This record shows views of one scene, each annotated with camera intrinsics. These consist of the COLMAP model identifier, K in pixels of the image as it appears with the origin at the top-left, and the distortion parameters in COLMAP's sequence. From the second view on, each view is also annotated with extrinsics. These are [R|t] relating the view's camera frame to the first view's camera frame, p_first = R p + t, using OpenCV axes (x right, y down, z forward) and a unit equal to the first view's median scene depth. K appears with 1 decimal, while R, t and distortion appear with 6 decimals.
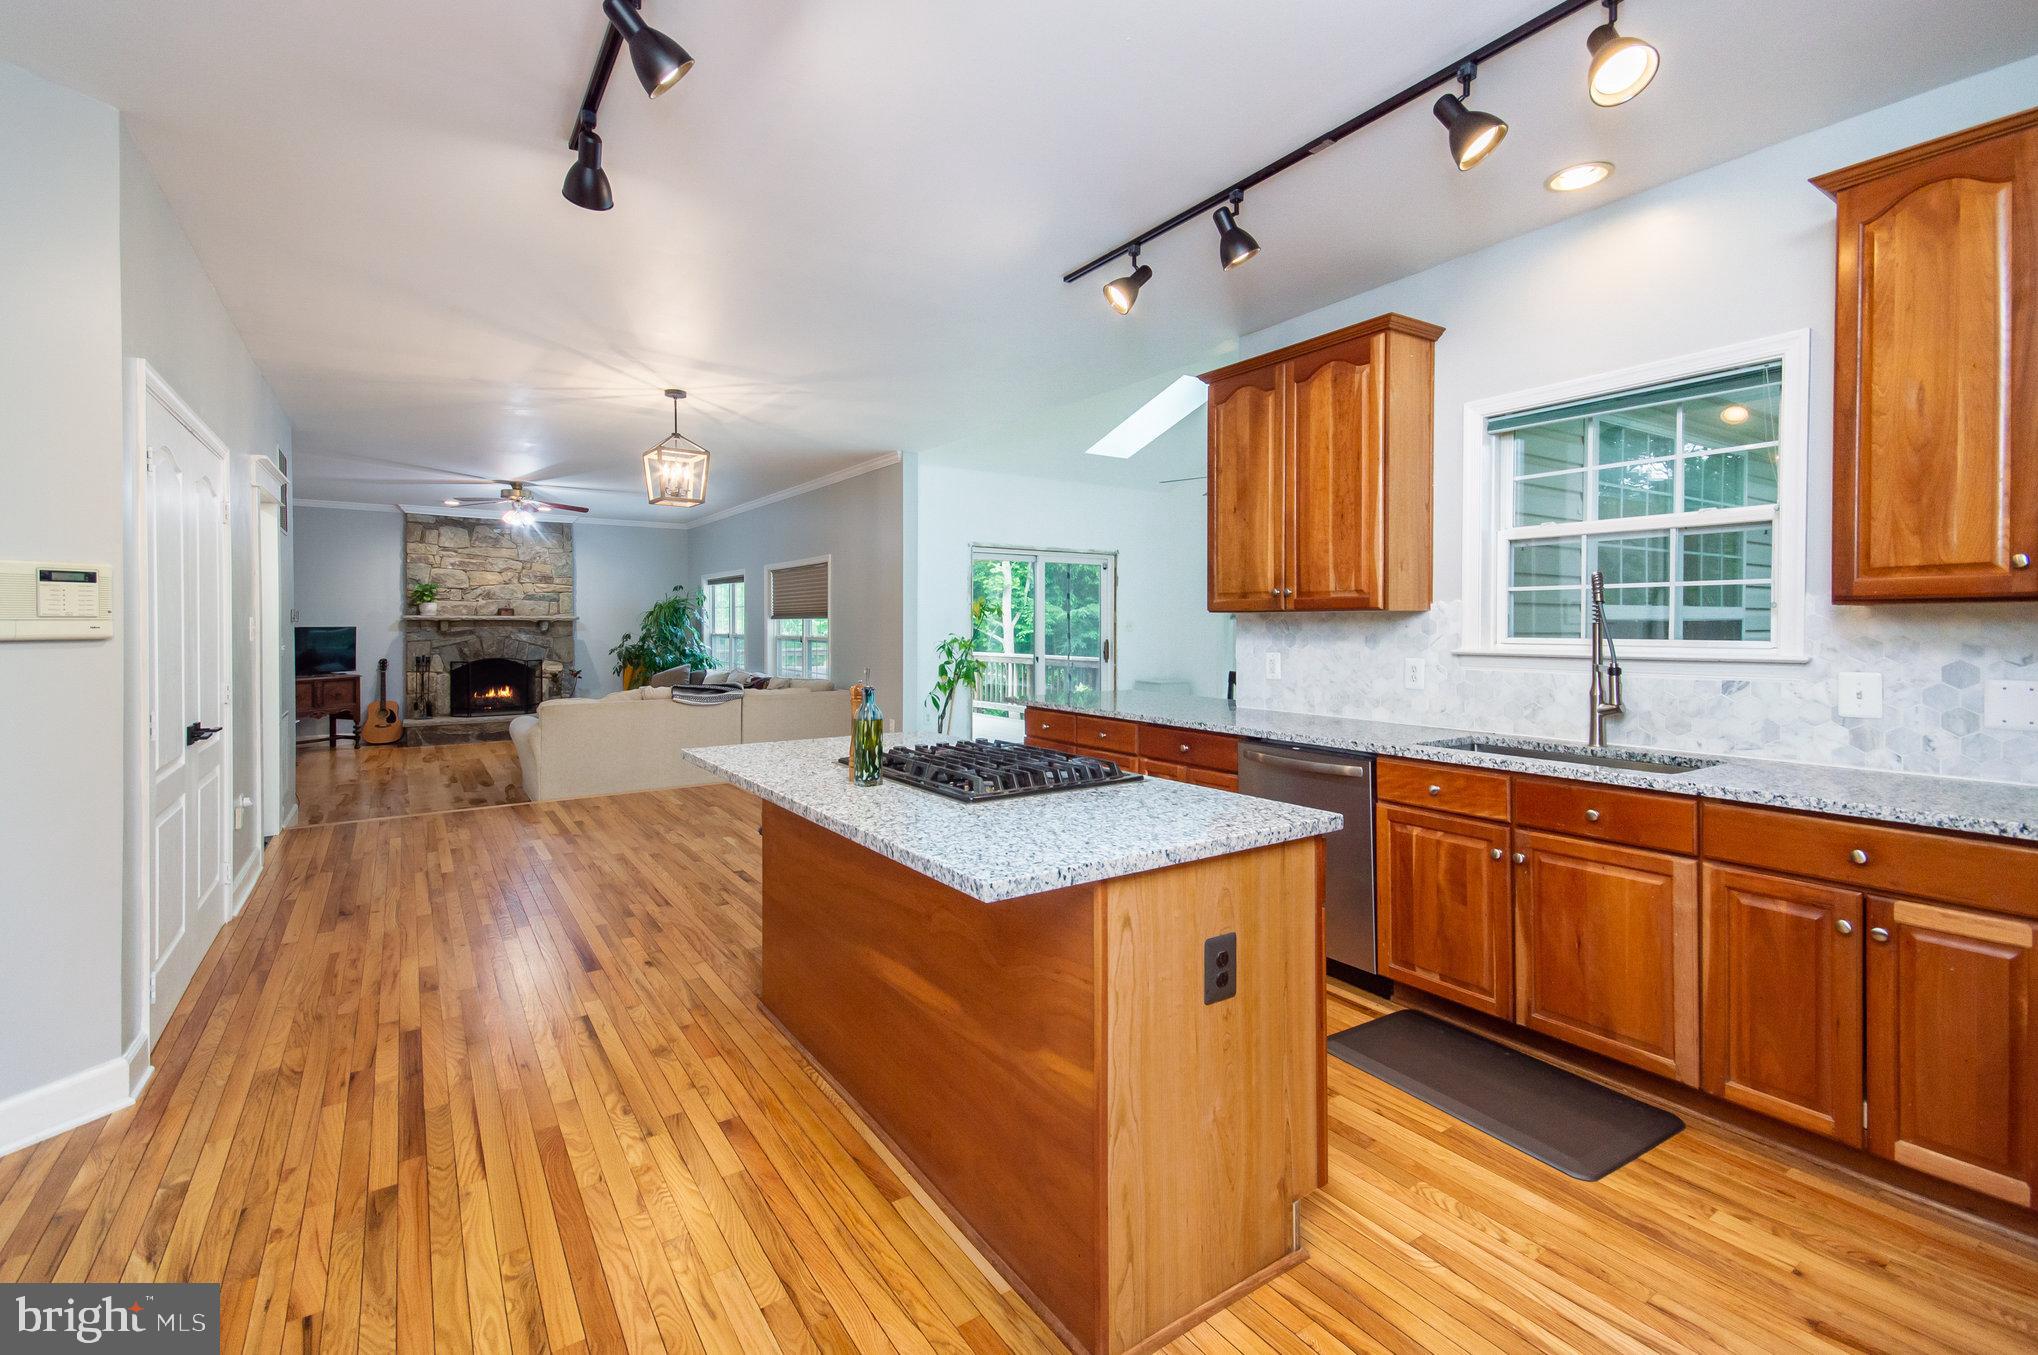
lens RADIAL K [[918.4, 0, 1028.7], [0, 918.4, 628.7], [0, 0, 1]] dist [0.012269, -0.000085]
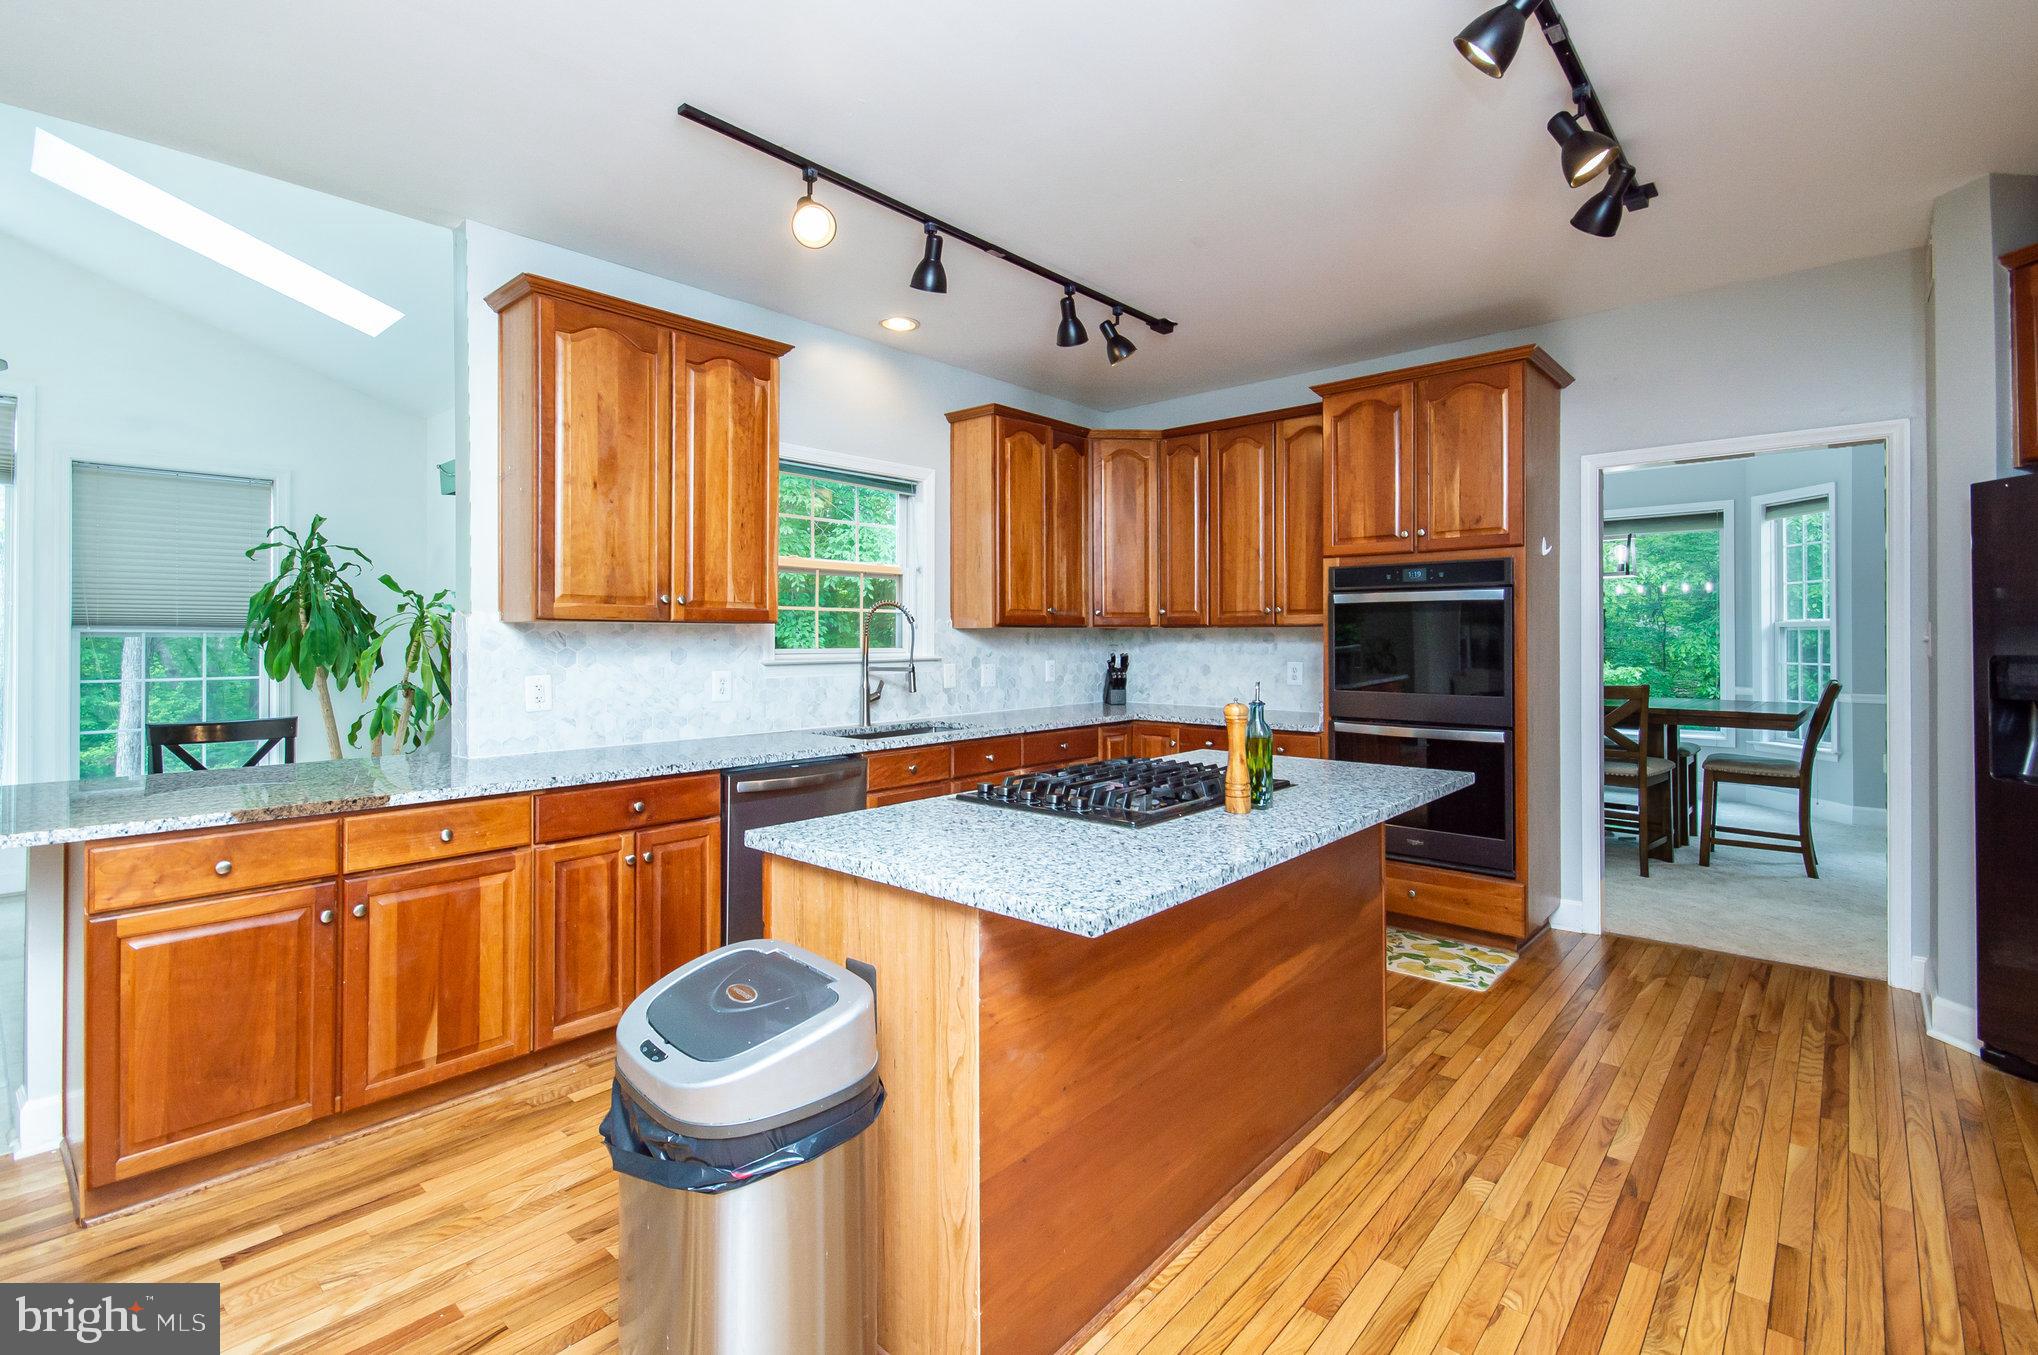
lens RADIAL K [[918.4, 0, 1028.7], [0, 918.4, 628.7], [0, 0, 1]] dist [0.012269, -0.000085]
pose [[-0.251627, 0.008208, 0.967789, -0.770002], [0.004946, 0.999962, -0.007195, -0.006647], [-0.967812, 0.002977, -0.251658, 1.098209]]
